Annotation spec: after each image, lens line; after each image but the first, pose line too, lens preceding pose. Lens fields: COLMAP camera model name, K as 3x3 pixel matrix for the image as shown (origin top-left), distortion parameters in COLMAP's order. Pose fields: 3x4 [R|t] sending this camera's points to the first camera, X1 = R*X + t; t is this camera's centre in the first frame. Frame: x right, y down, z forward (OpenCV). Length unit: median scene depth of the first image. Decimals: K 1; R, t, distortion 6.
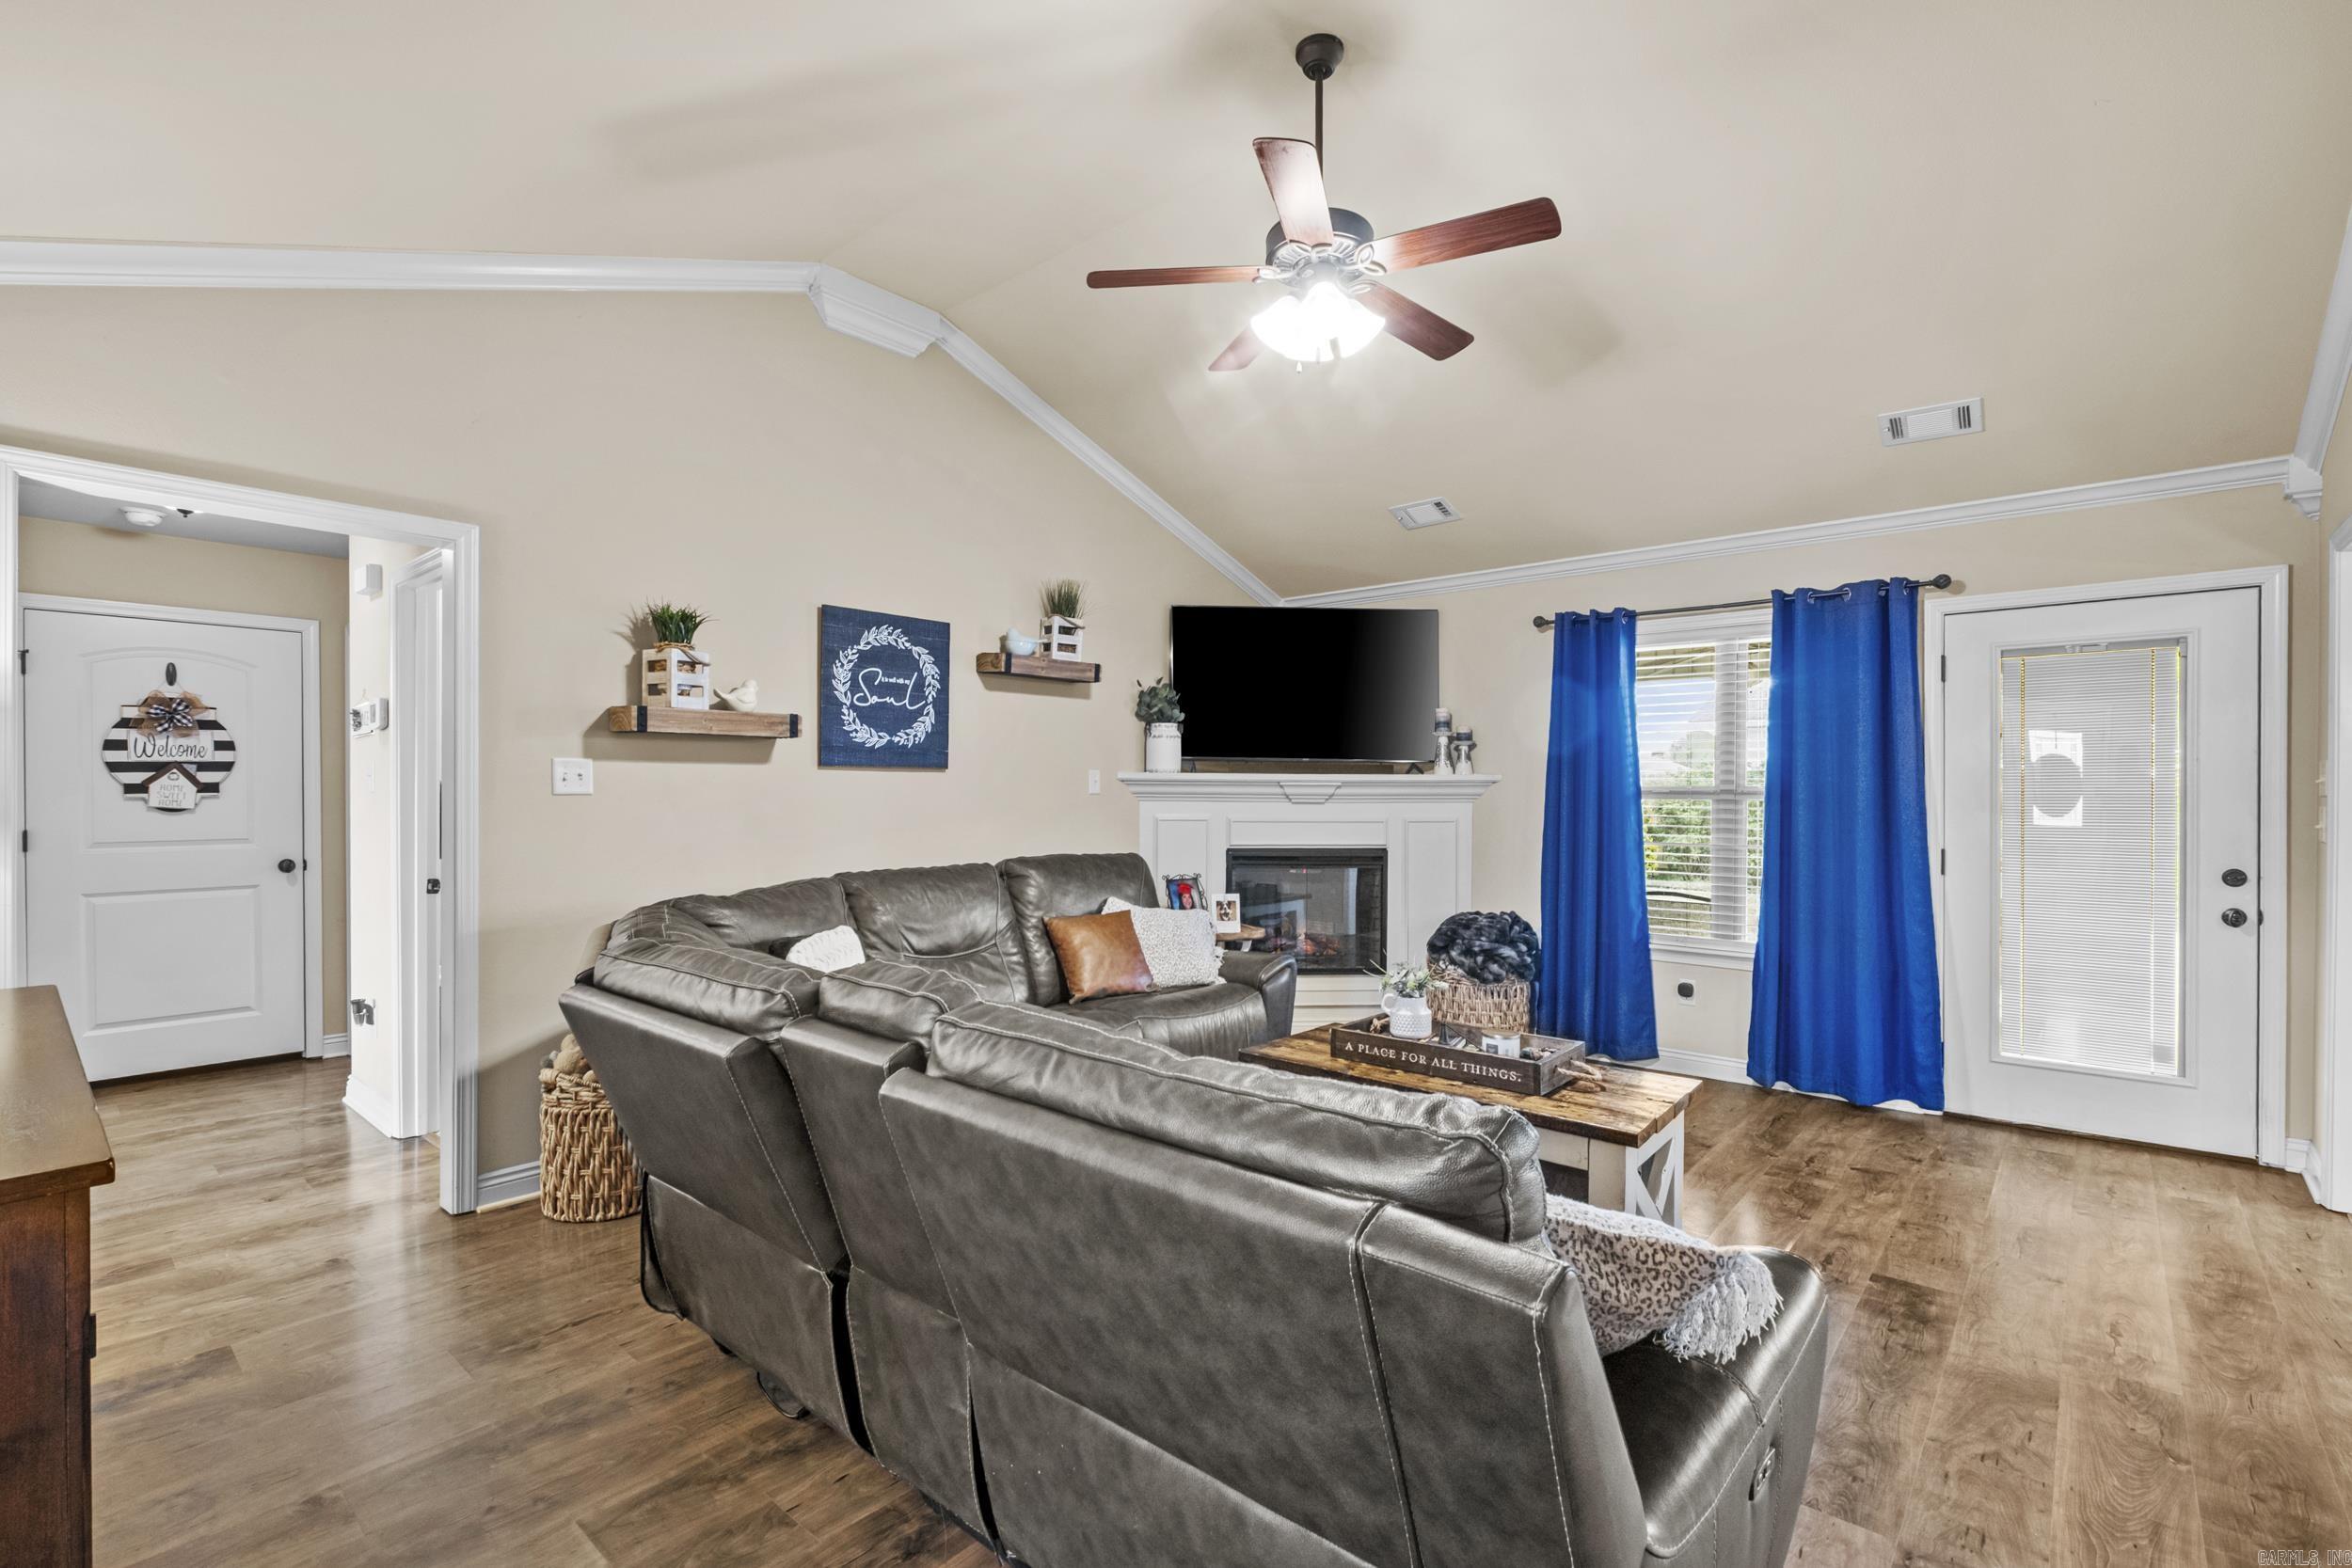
lens RADIAL K [[1063.5, 0, 1175.6], [0, 1063.5, 797.9], [0, 0, 1]] dist [-0.001524, 0.000069]
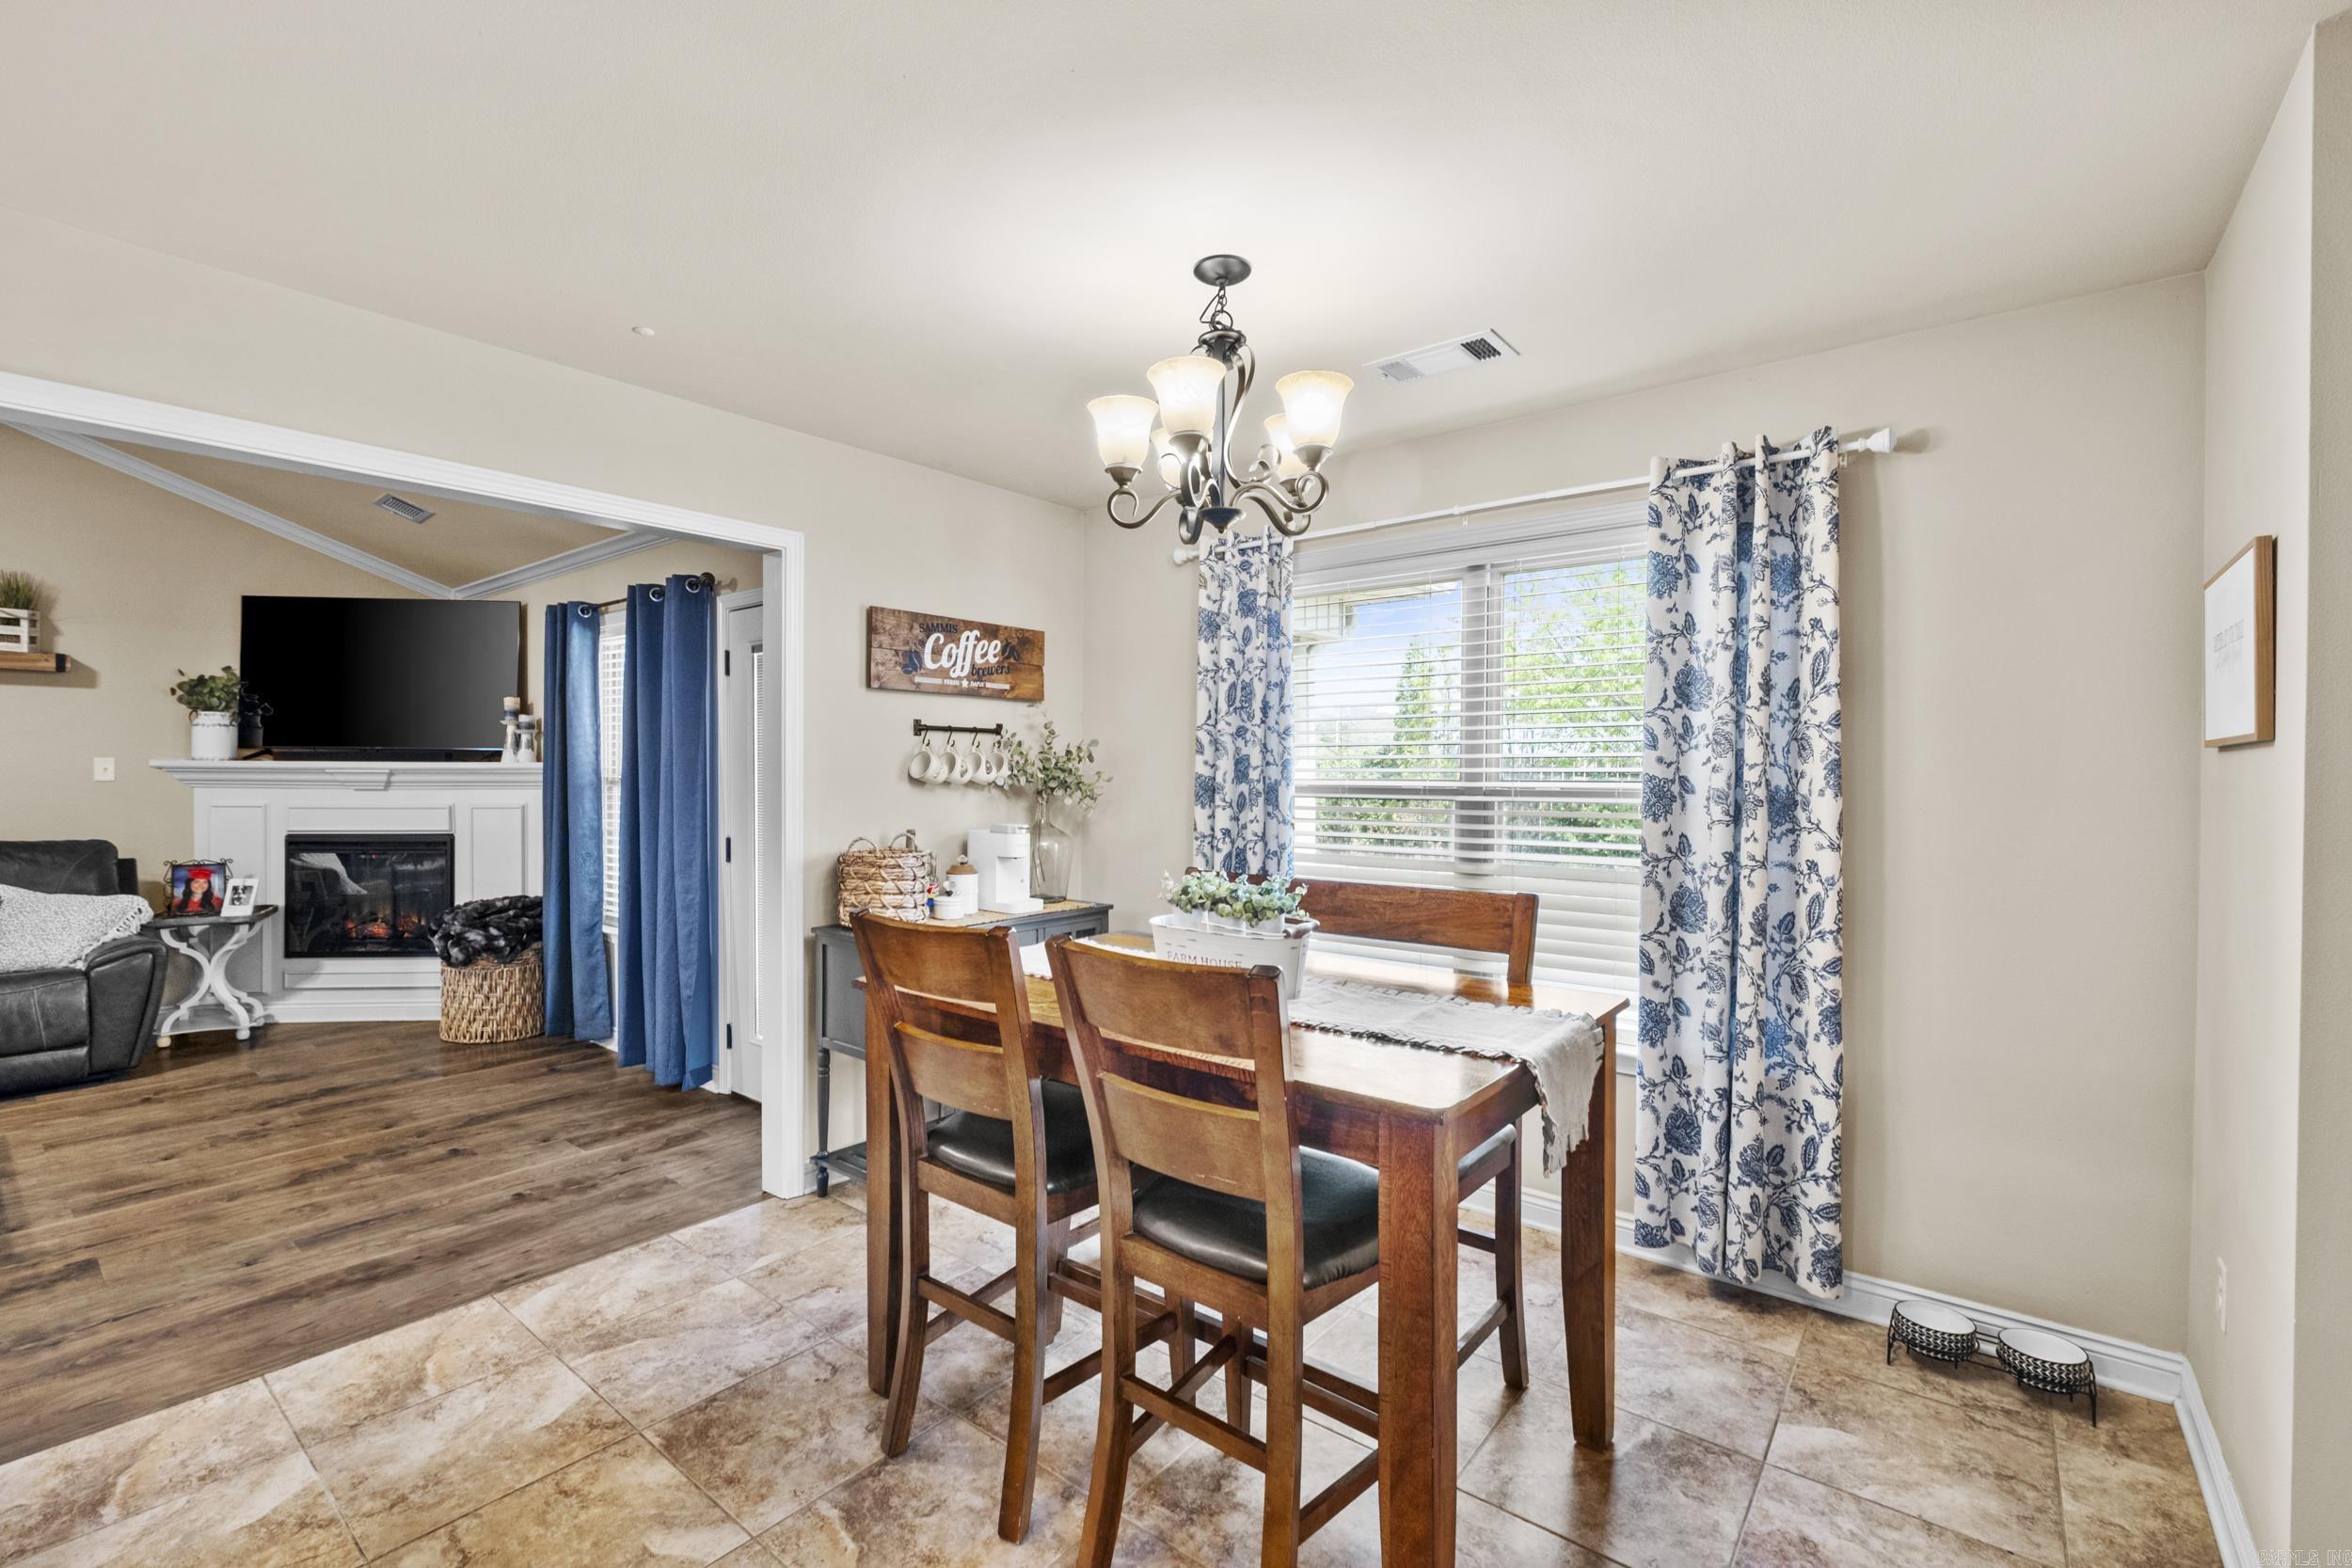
lens RADIAL K [[1022.4, 0, 1159.6], [0, 1022.4, 790.8], [0, 0, 1]] dist [-0.004009, 0.000180]
pose [[0.999740, -0.001142, 0.022768, 1.090343], [0.000871, 0.999928, 0.011929, -0.006624], [-0.022780, -0.011906, 0.999670, 0.005228]]
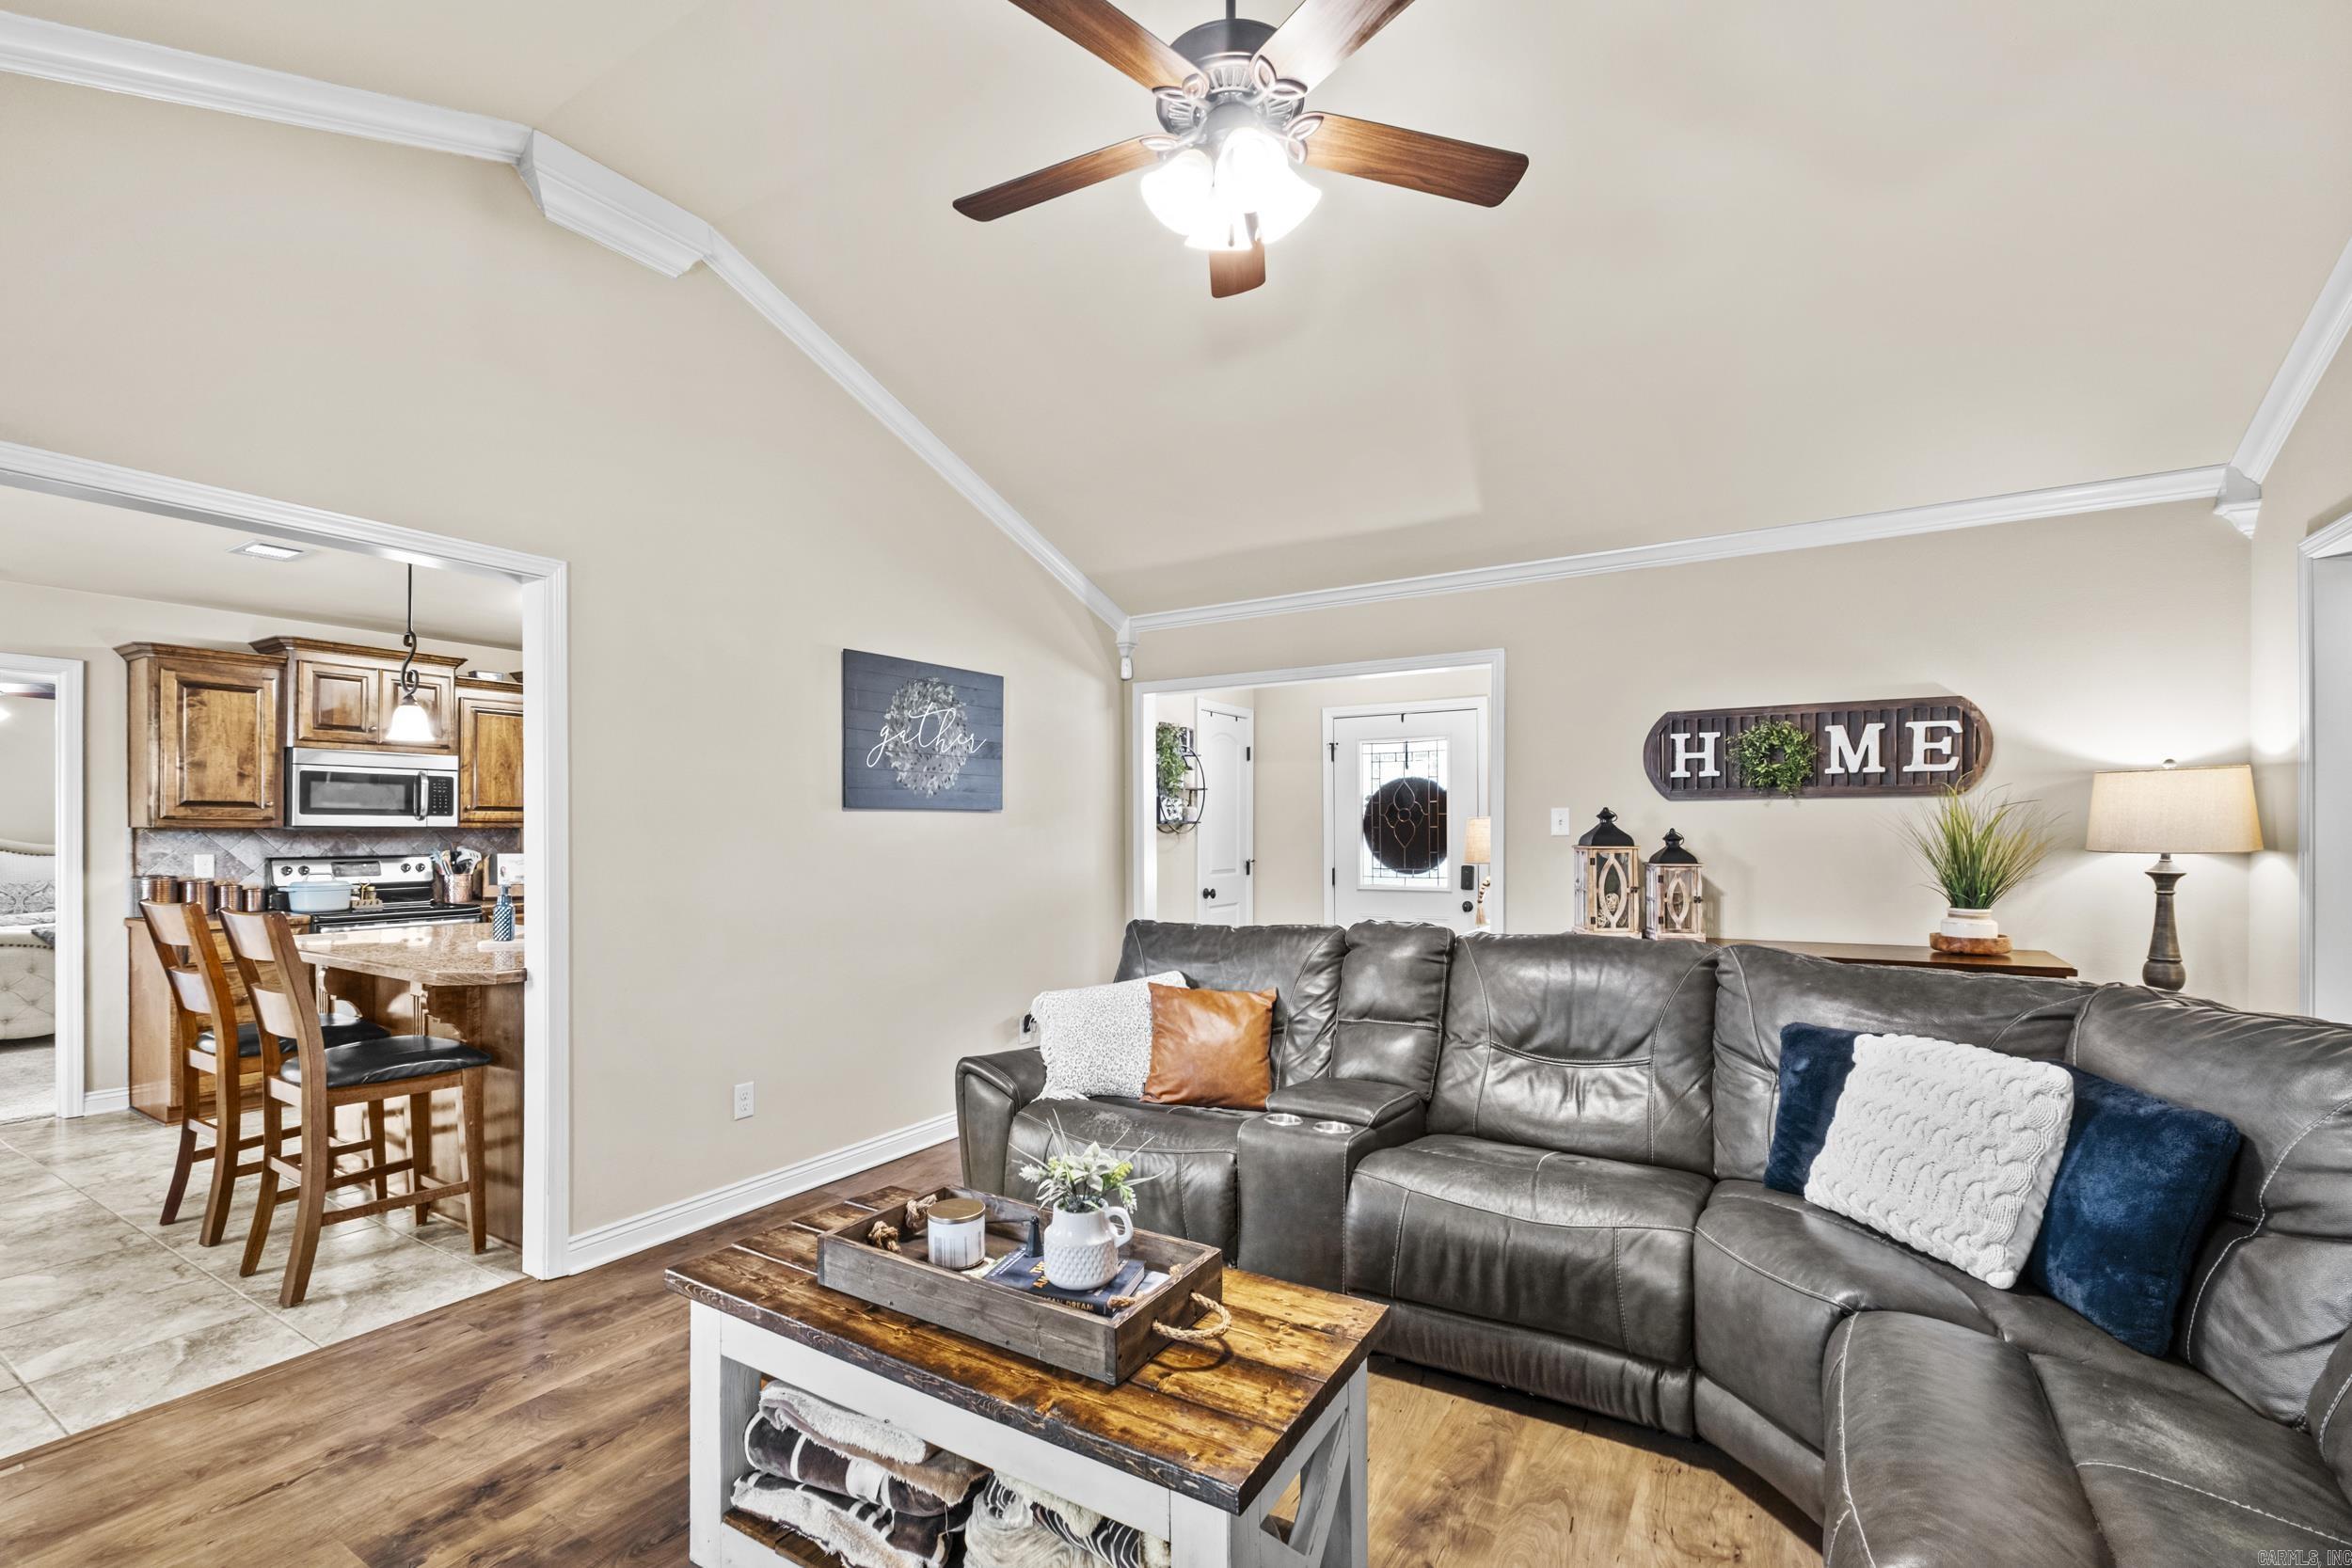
lens RADIAL K [[1031.8, 0, 1166.5], [0, 1031.8, 805.6], [0, 0, 1]] dist [-0.002562, -0.000064]
pose [[-0.989298, -0.003647, -0.145865, 0.186995], [-0.000802, 0.999808, -0.019561, -0.006988], [0.145909, -0.019235, -0.989111, 1.113835]]
